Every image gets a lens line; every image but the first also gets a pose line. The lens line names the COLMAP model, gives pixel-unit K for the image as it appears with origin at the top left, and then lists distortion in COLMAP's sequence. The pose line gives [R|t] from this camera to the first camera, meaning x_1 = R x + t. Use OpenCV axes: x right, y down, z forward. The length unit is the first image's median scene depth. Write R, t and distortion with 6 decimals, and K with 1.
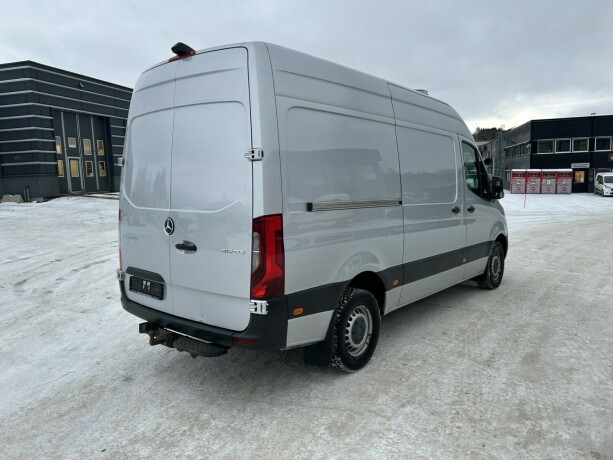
lens RADIAL K [[464.2, 0, 304.2], [0, 464.2, 230.2], [0, 0, 1]] dist [0.047208, -0.051345]
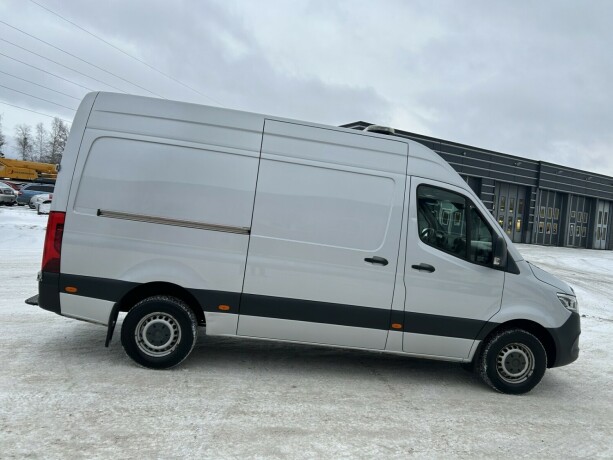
lens RADIAL K [[464.2, 0, 307.4], [0, 464.2, 232.6], [0, 0, 1]] dist [0.047208, -0.051345]
pose [[0.712108, 0.127233, -0.690444, 1.167299], [-0.199738, 0.979517, -0.025504, -0.068996], [0.673057, 0.156070, 0.722936, 0.411814]]
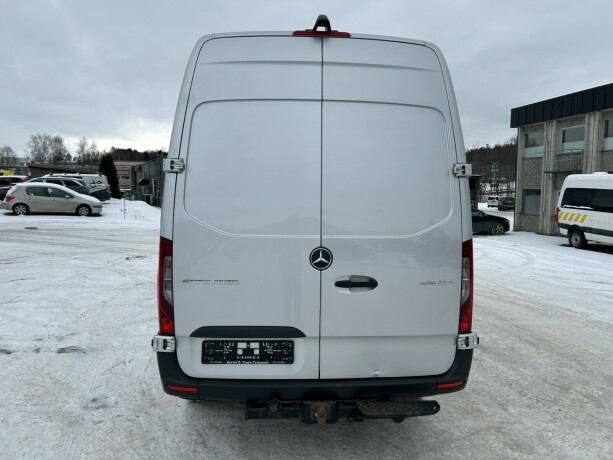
lens RADIAL K [[464.2, 0, 312.1], [0, 464.2, 228.6], [0, 0, 1]] dist [0.047208, -0.051345]
pose [[0.721869, -0.022695, 0.691658, -0.762559], [0.054890, 0.998191, -0.024535, -0.036676], [-0.689850, 0.055676, 0.721809, 0.444653]]
